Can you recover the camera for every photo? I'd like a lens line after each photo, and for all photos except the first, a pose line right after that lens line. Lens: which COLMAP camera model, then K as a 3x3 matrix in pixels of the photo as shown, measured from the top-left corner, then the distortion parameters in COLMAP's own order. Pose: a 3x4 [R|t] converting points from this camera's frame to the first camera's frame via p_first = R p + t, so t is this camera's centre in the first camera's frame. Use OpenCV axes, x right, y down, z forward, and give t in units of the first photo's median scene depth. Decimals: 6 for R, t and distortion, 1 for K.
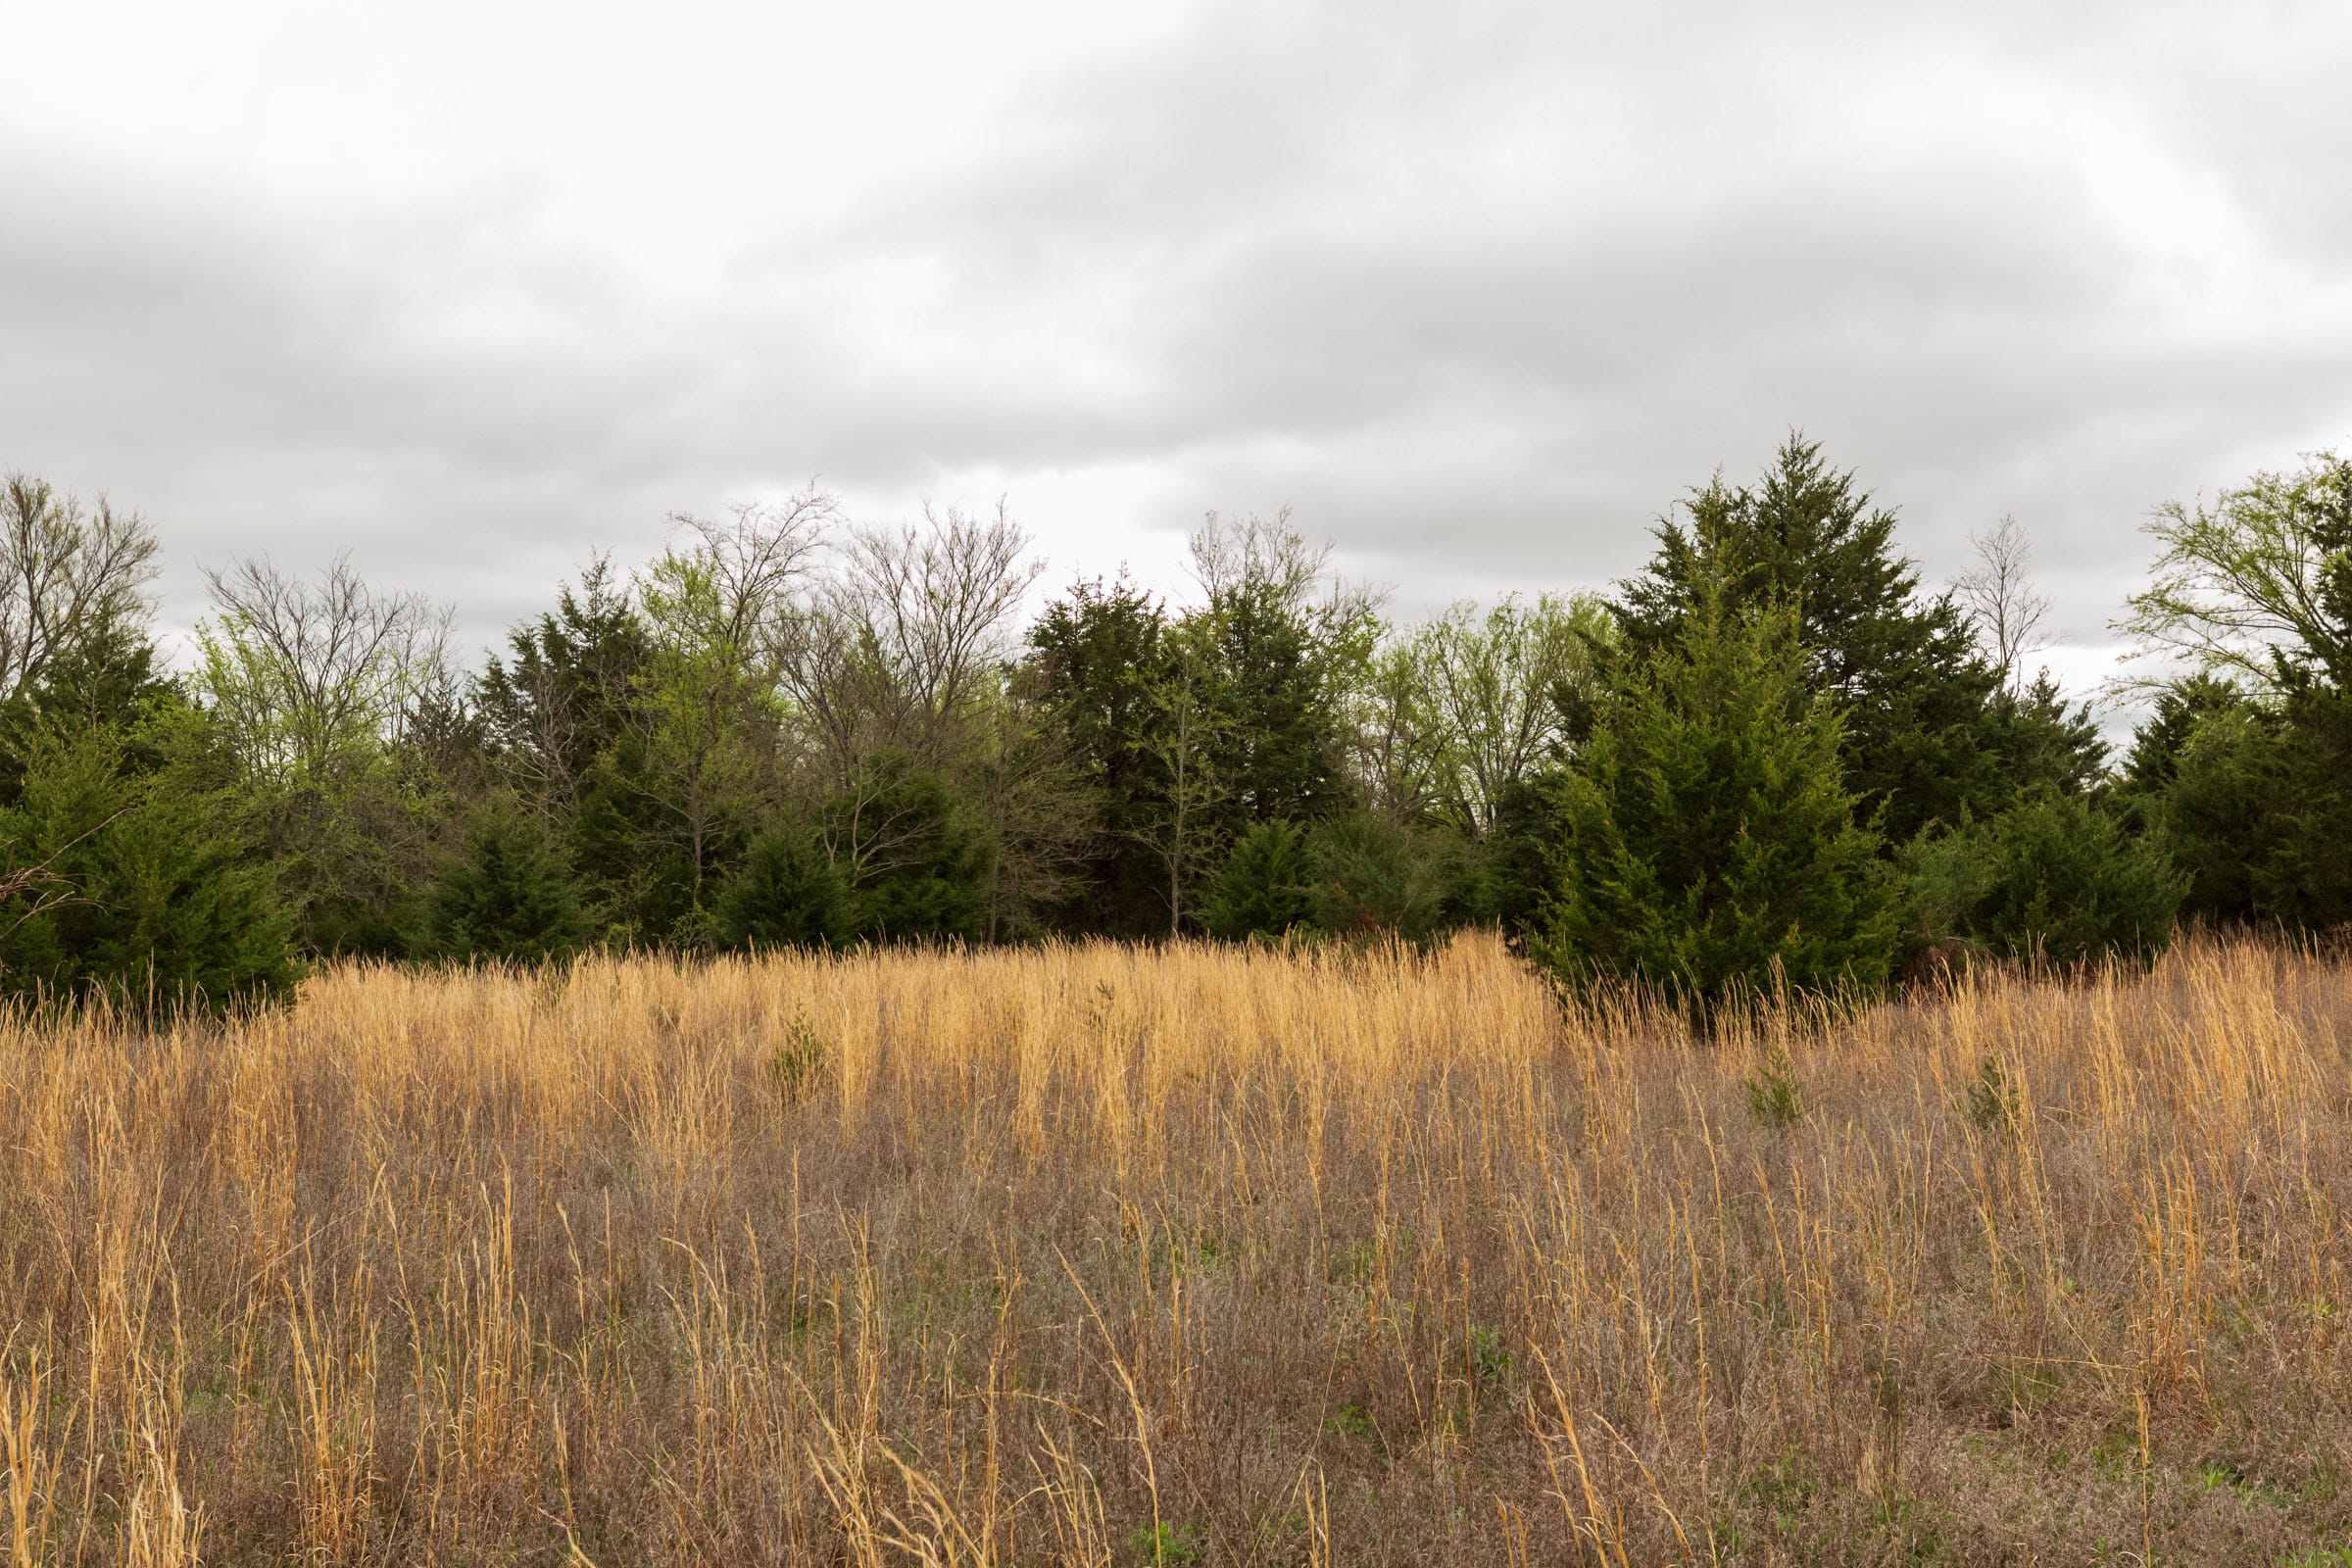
lens RADIAL K [[2387.0, 0, 1179.0], [0, 2387.0, 792.3], [0, 0, 1]] dist [0.104326, 0.000000]
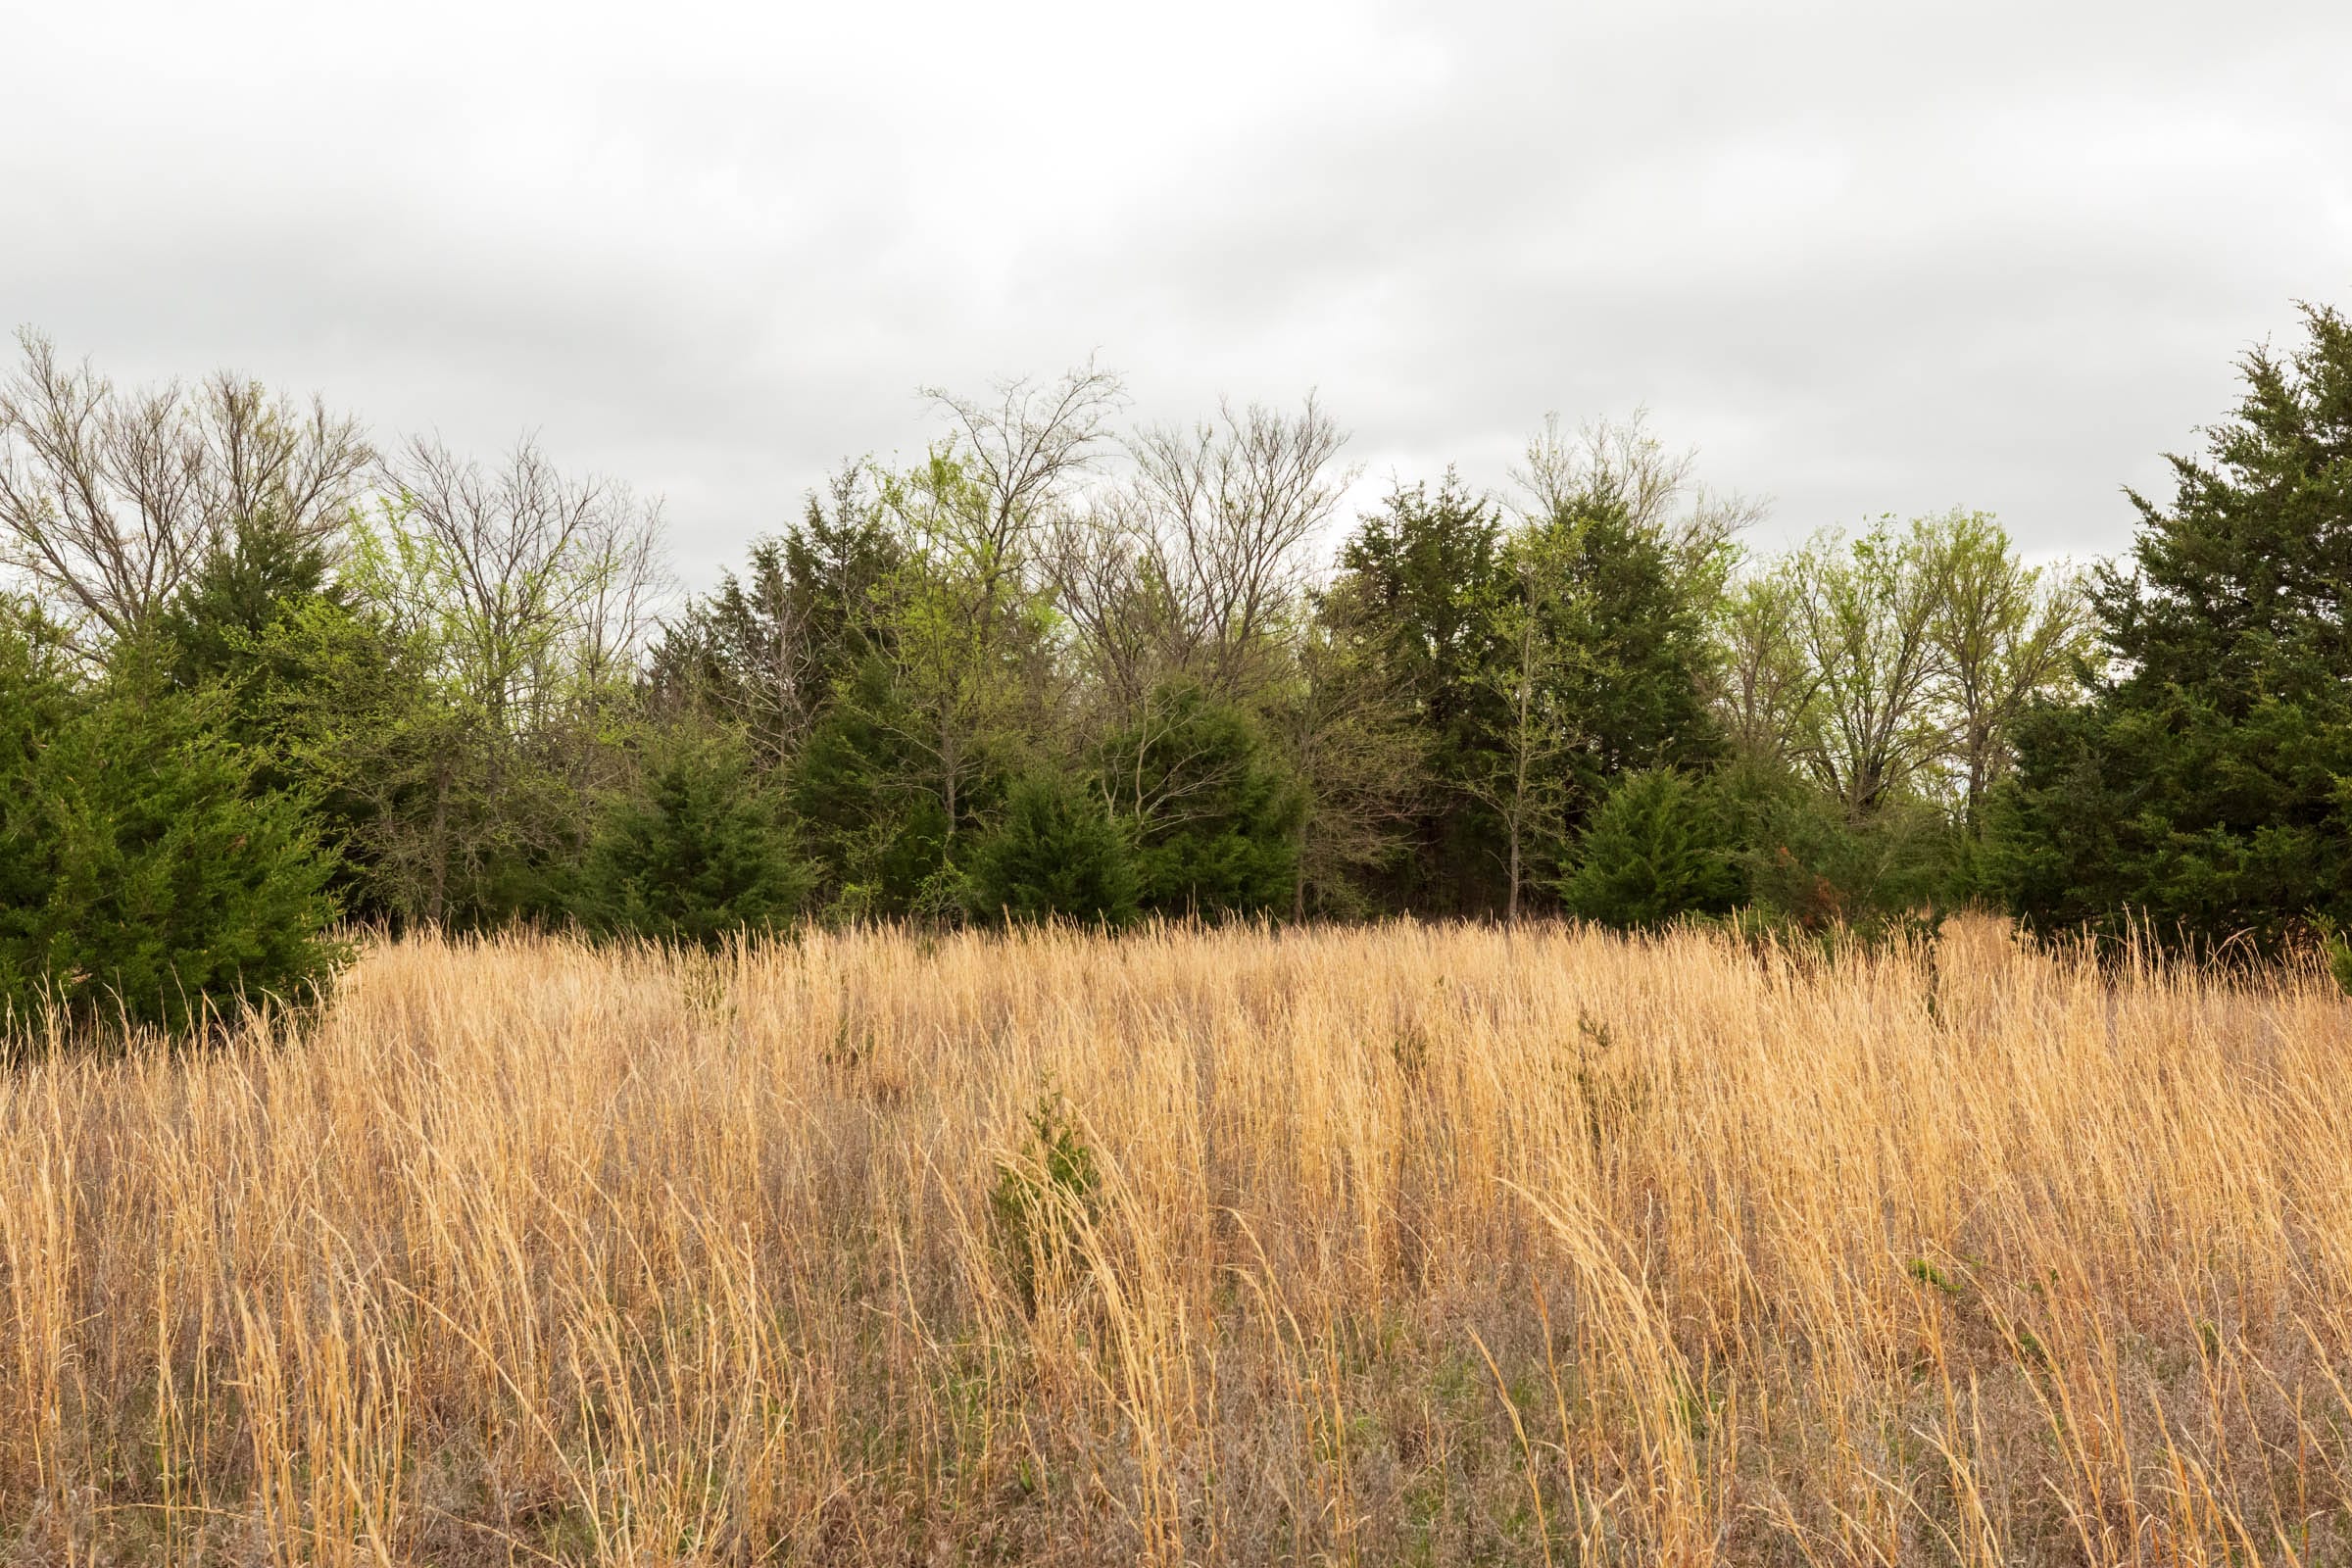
lens RADIAL K [[2387.0, 0, 1175.6], [0, 2387.0, 781.4], [0, 0, 1]] dist [0.104326, 0.000000]
pose [[0.993081, 0.010128, -0.116997, -0.022185], [-0.008832, 0.999894, 0.011590, 0.006993], [0.117102, -0.010476, 0.993065, 0.154148]]
